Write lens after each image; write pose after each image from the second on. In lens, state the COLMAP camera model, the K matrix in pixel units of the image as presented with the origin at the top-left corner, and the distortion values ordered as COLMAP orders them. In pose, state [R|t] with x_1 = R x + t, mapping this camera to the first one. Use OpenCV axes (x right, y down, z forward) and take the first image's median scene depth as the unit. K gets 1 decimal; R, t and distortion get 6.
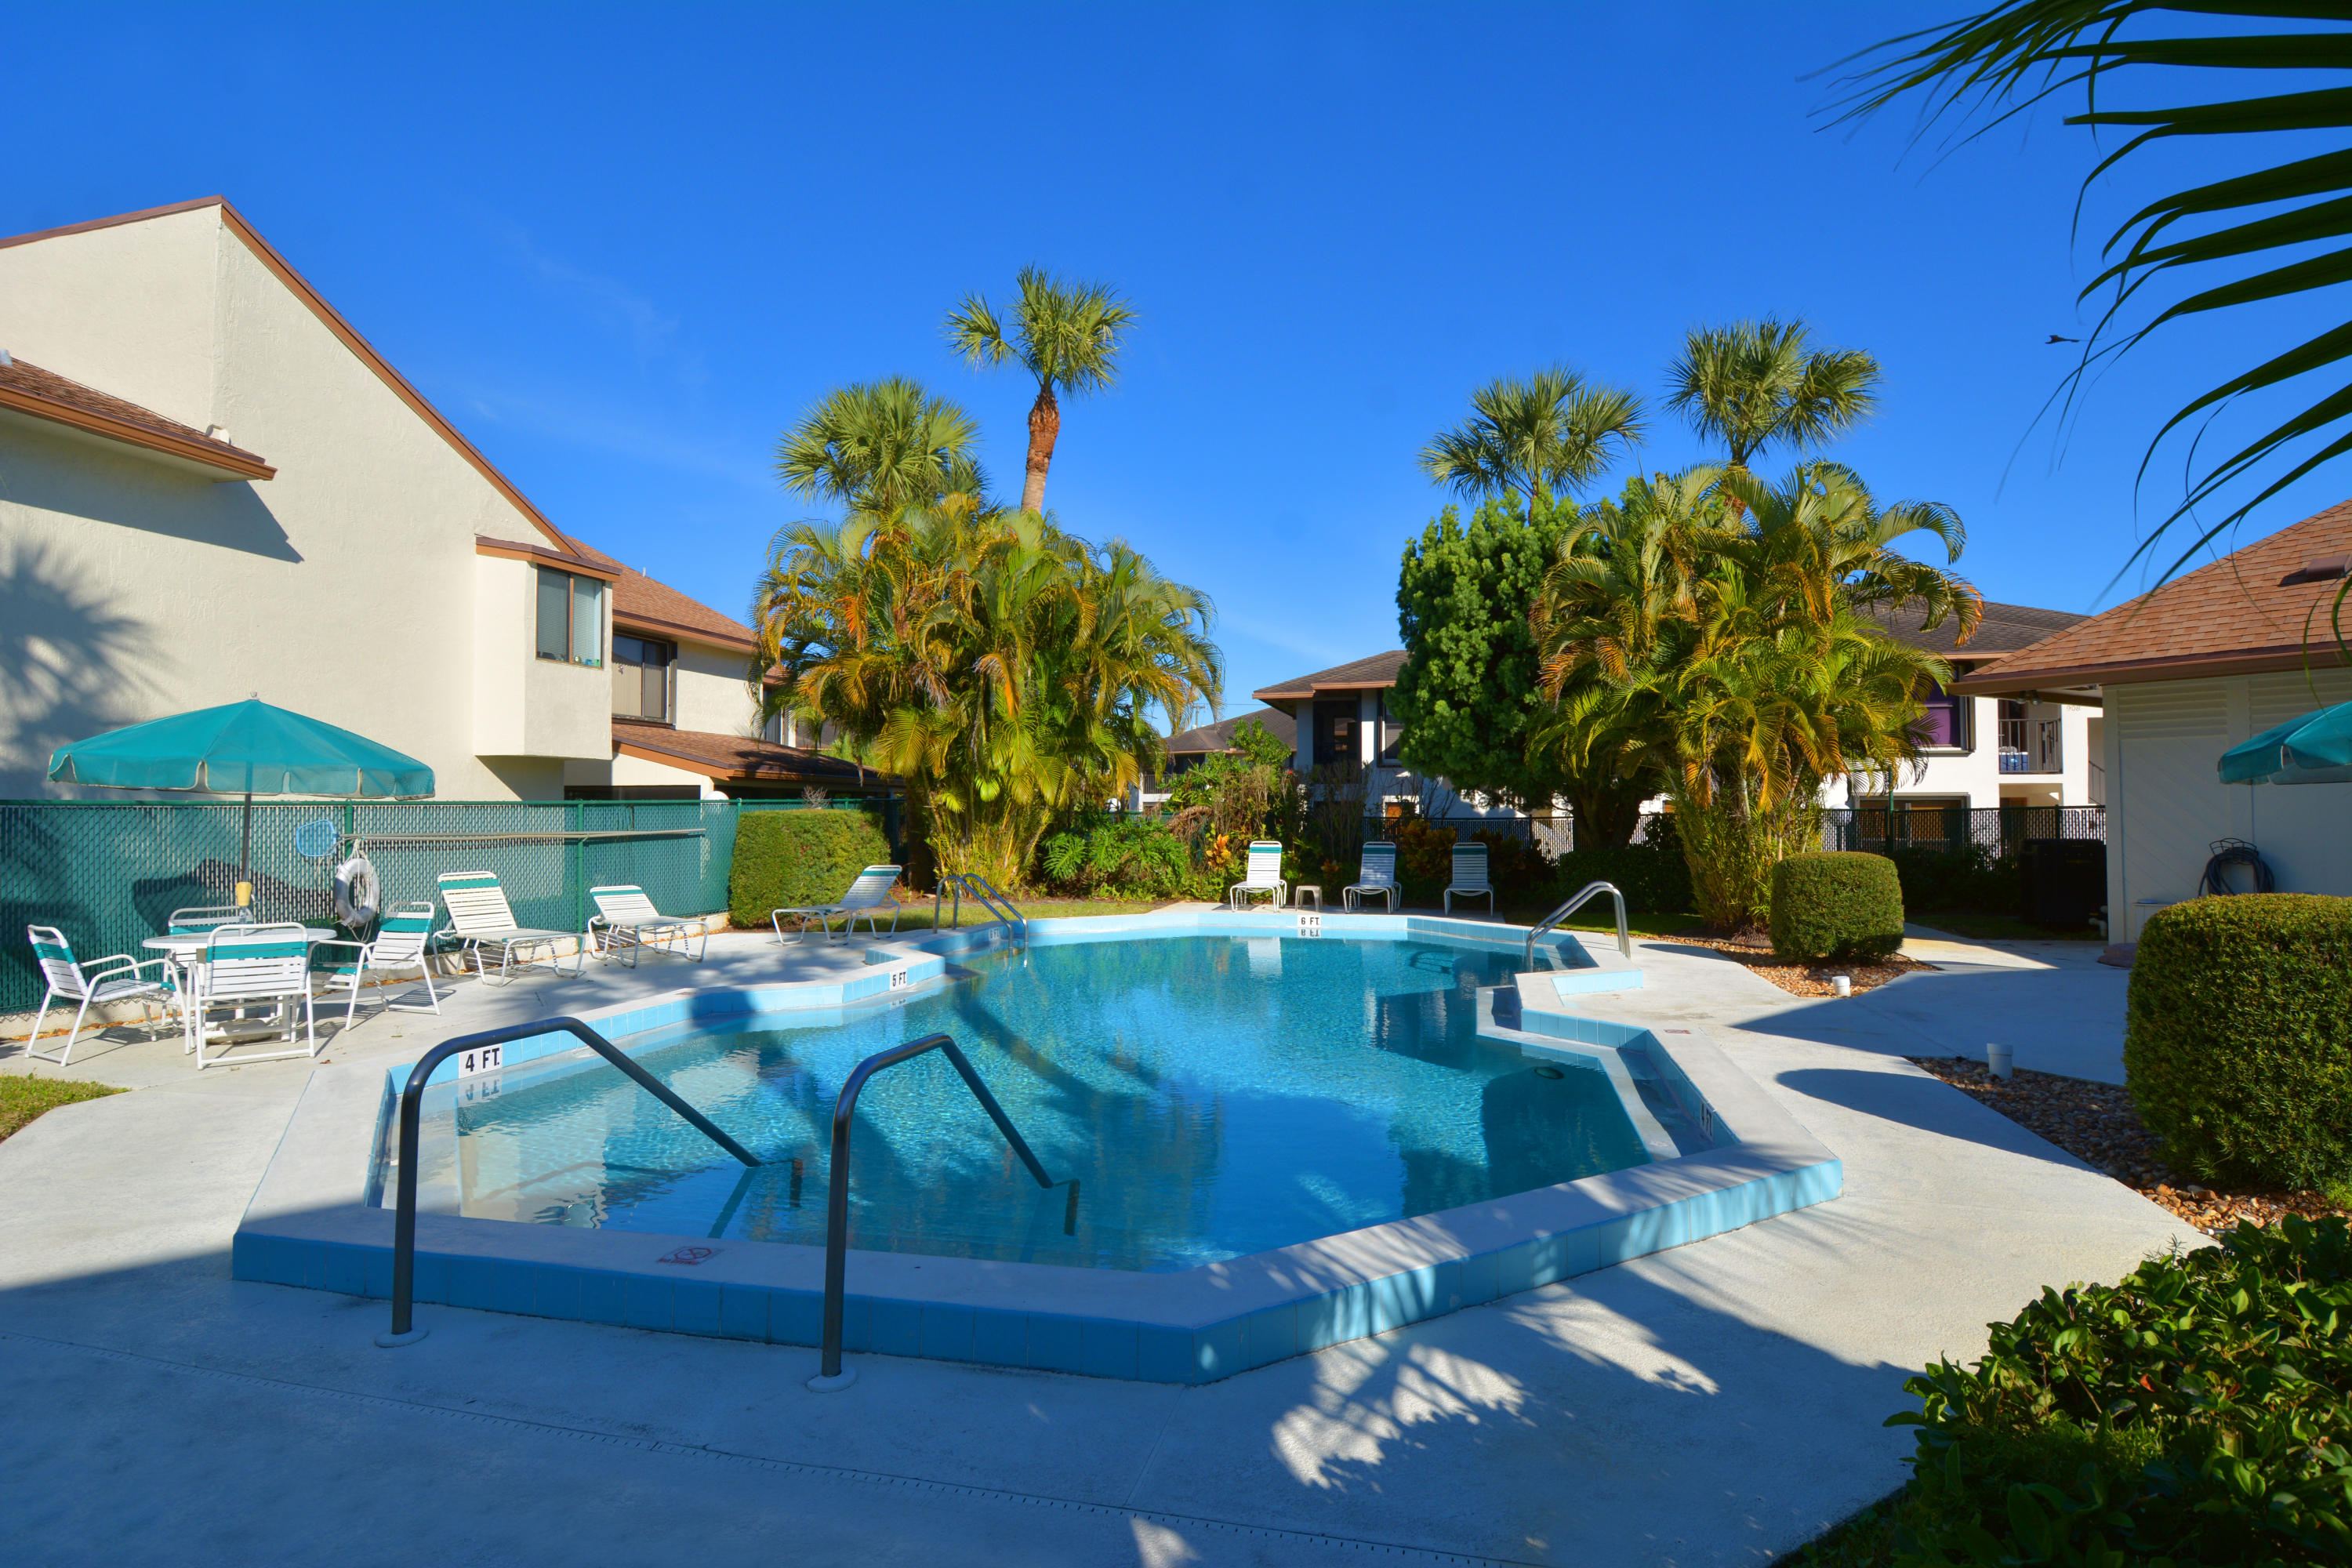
lens RADIAL K [[1214.7, 0, 1198.1], [0, 1214.7, 780.4], [0, 0, 1]] dist [0.025268, -0.037664]
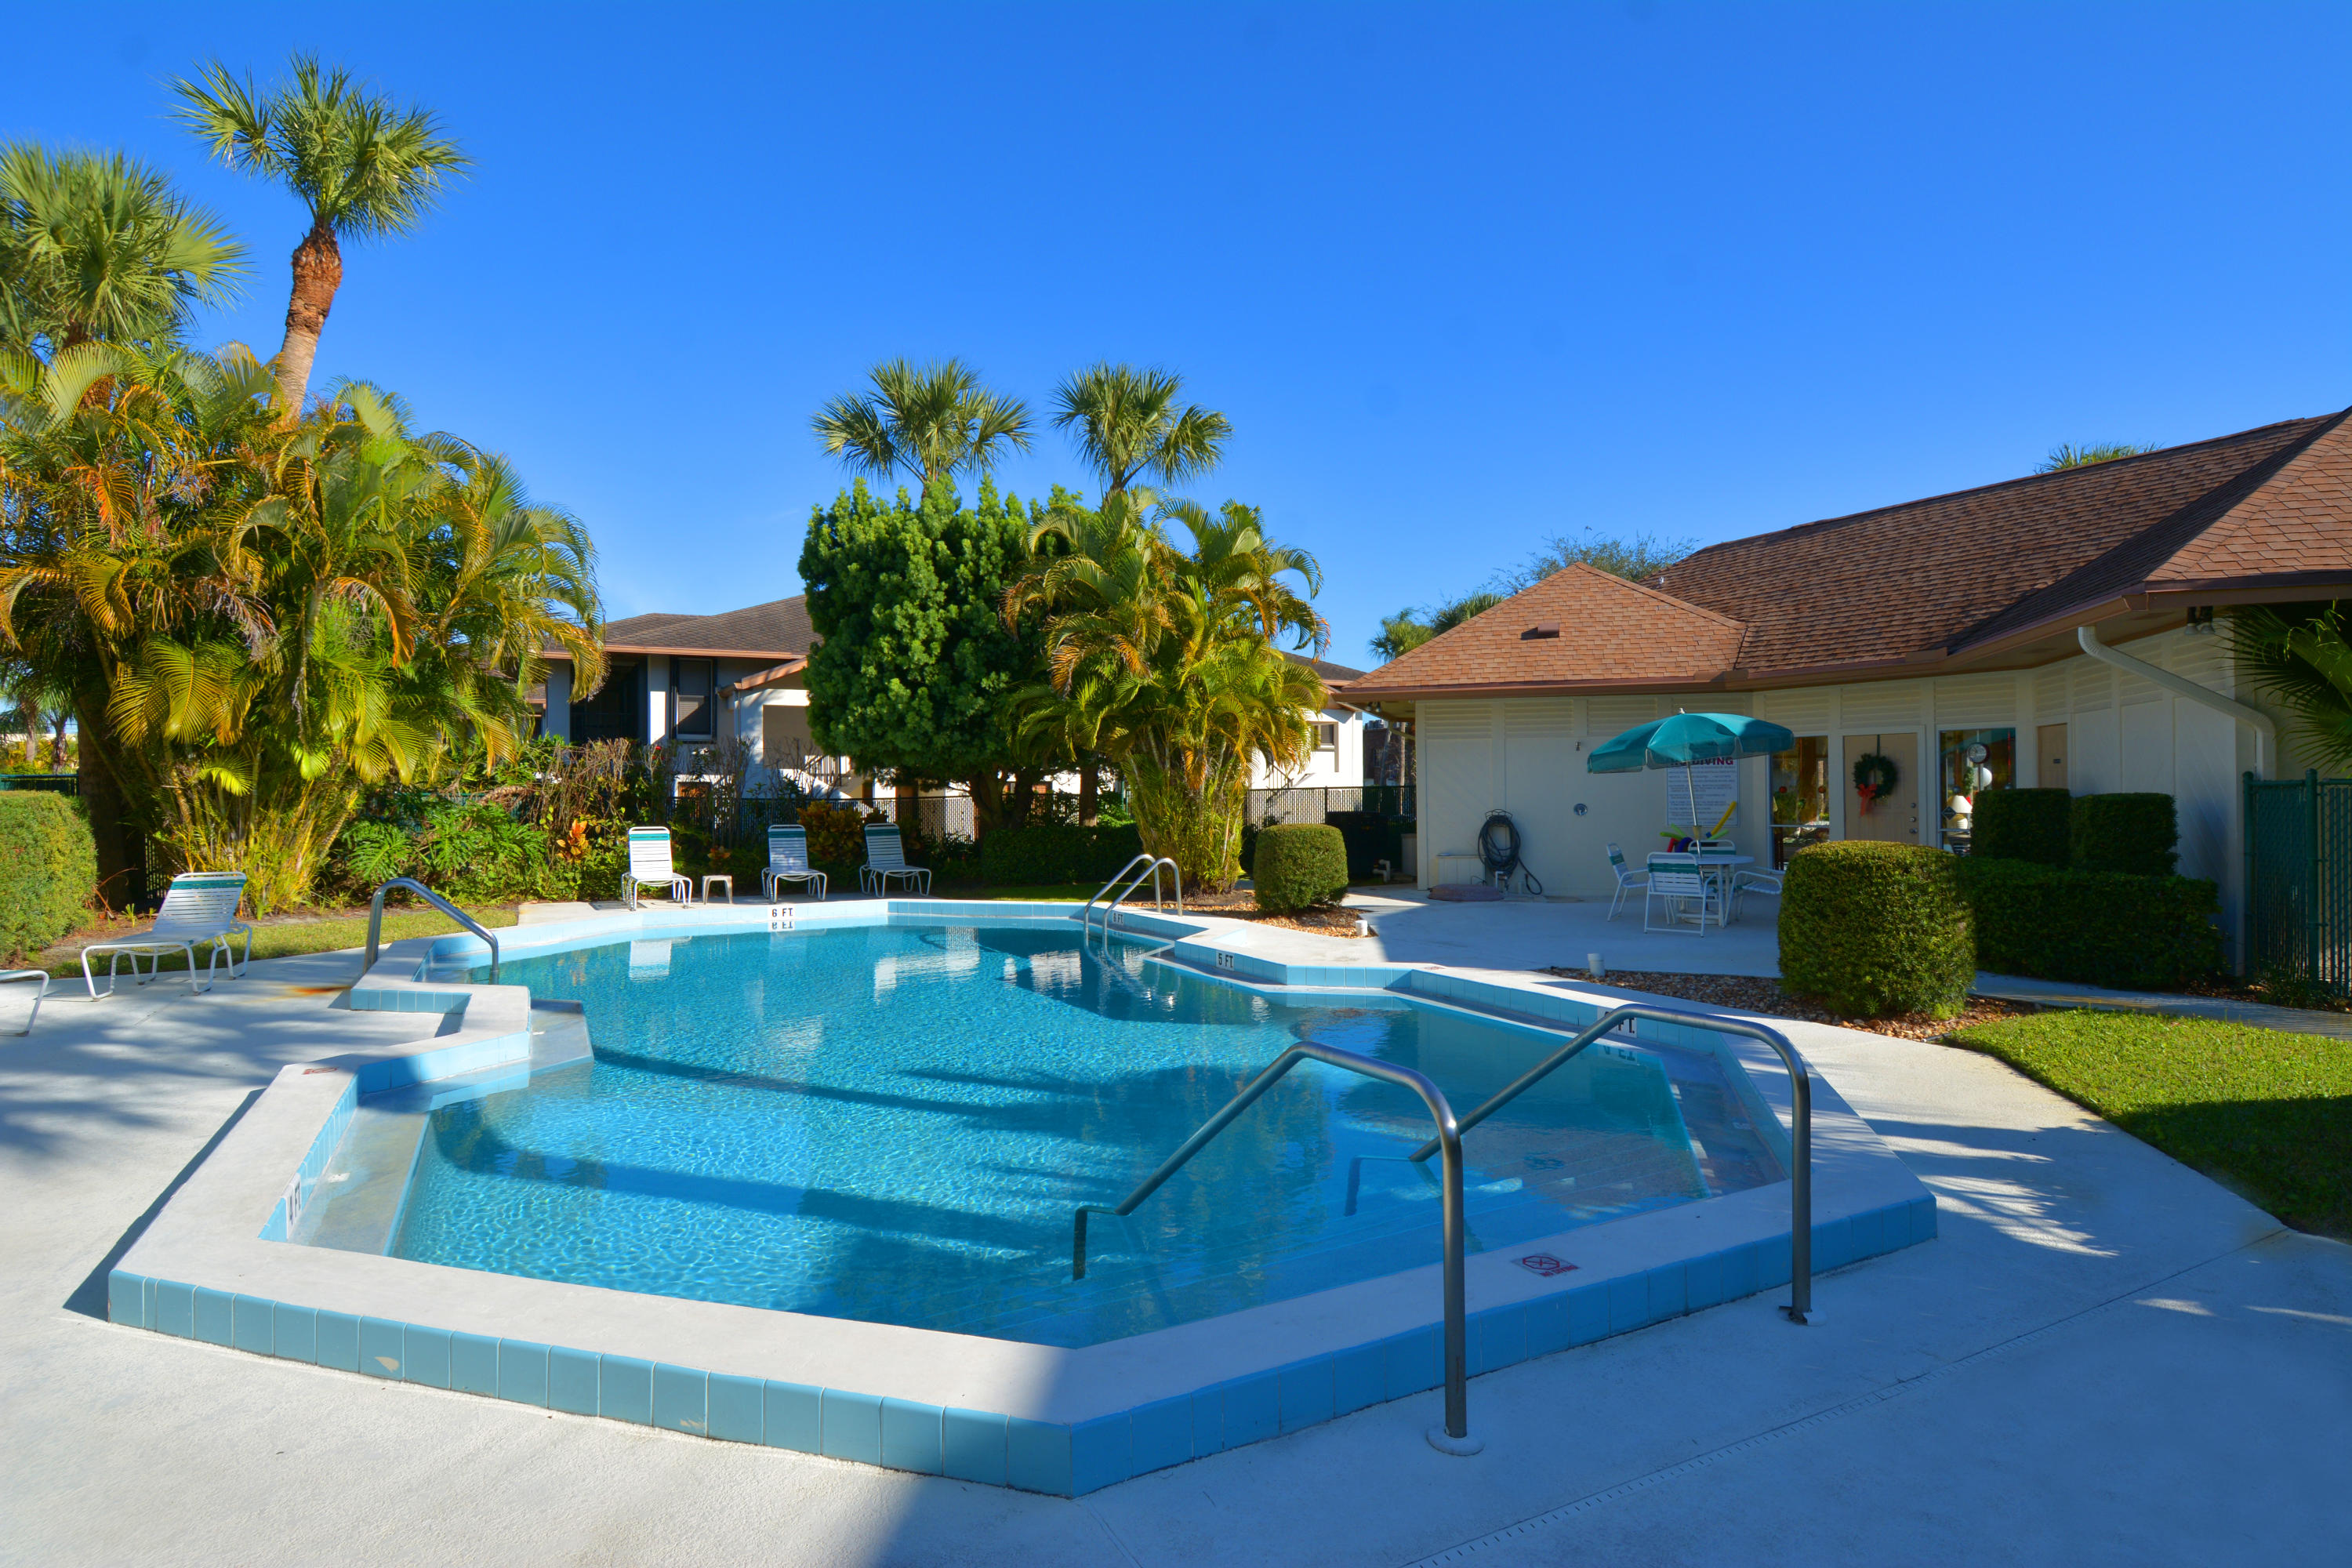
lens RADIAL K [[1214.7, 0, 1190.1], [0, 1214.7, 779.3], [0, 0, 1]] dist [0.025268, -0.037664]
pose [[0.739036, 0.005485, 0.673643, -0.282126], [-0.015818, 0.999832, 0.009213, 0.002209], [-0.673480, -0.017464, 0.738999, 0.114042]]
